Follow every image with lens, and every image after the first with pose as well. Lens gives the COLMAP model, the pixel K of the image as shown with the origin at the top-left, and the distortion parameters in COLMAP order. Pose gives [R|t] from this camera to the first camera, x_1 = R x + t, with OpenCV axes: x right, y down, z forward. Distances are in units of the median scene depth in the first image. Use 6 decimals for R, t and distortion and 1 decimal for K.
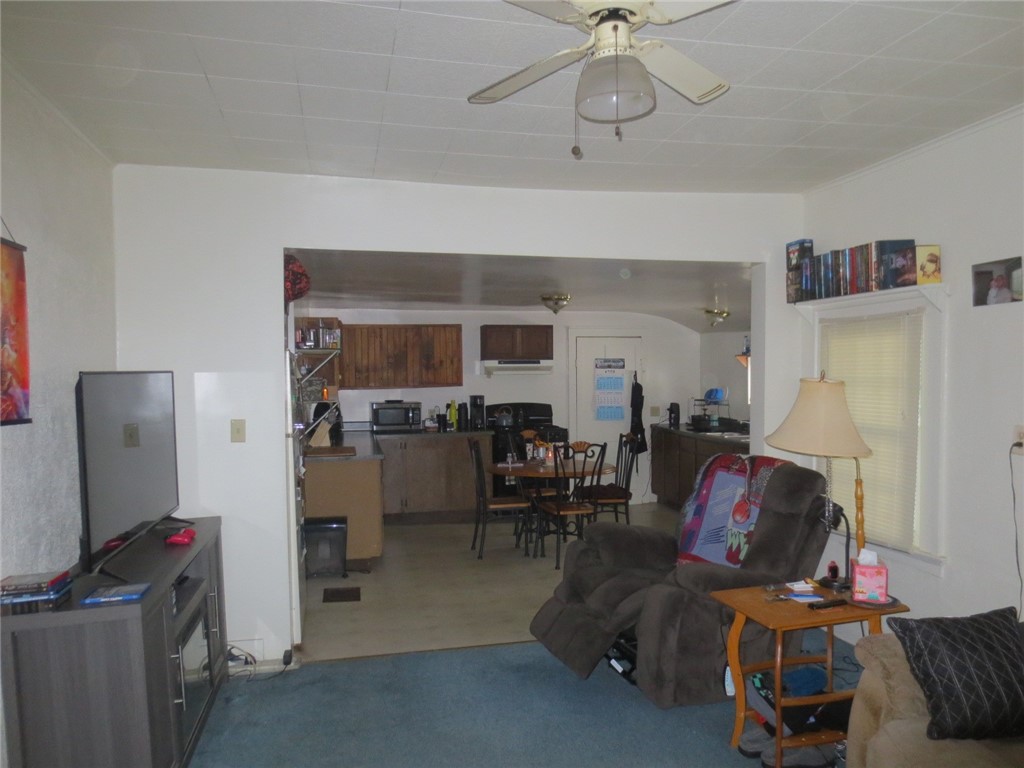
lens RADIAL K [[722.8, 0, 512.0], [0, 722.8, 384.0], [0, 0, 1]] dist [-0.032144, 0.000031]
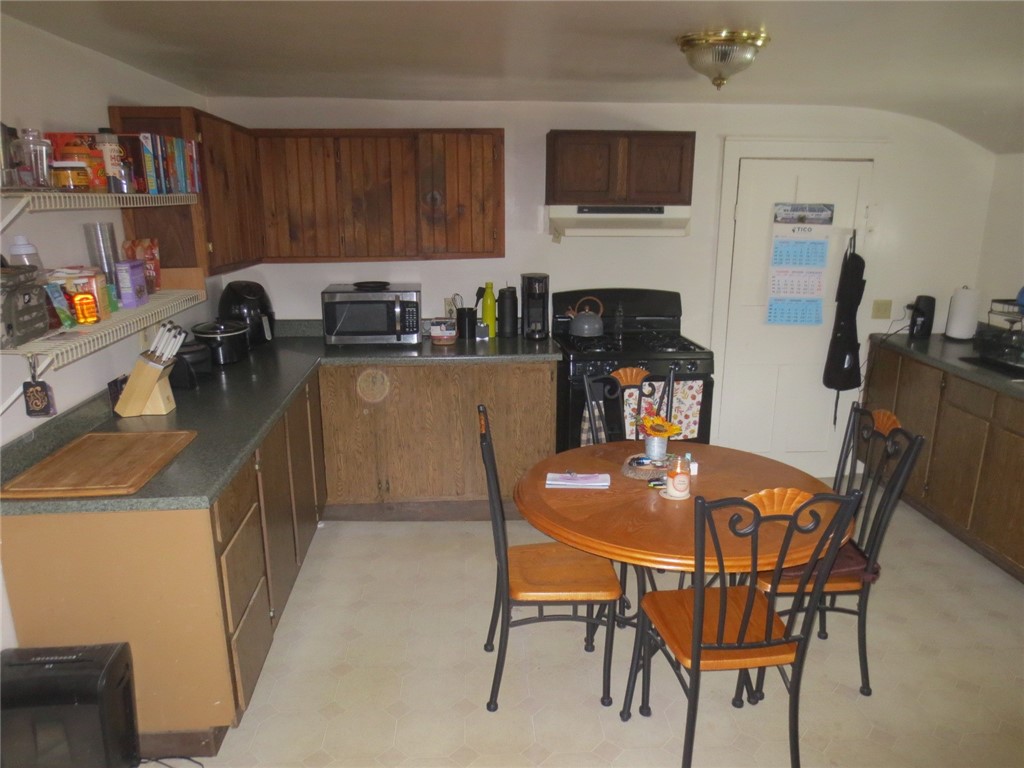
lens RADIAL K [[722.8, 0, 512.0], [0, 722.8, 384.0], [0, 0, 1]] dist [-0.032144, 0.000031]
pose [[0.988316, 0.048954, -0.144342, 0.013491], [-0.014212, 0.972489, 0.232514, -0.027763], [0.151754, -0.227746, 0.961822, 0.487904]]
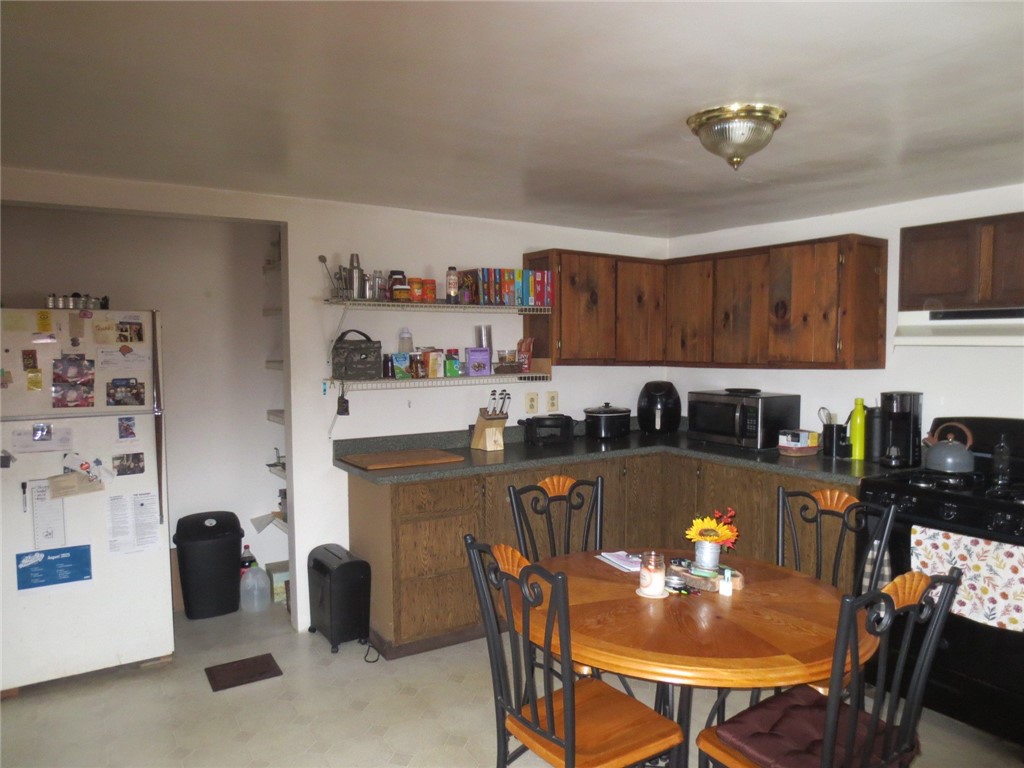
lens RADIAL K [[722.8, 0, 512.0], [0, 722.8, 384.0], [0, 0, 1]] dist [-0.032144, 0.000031]
pose [[0.336363, 0.065057, -0.939483, 0.282543], [-0.019795, 0.997879, 0.062013, -0.011485], [0.941524, -0.002262, 0.336938, 0.632213]]
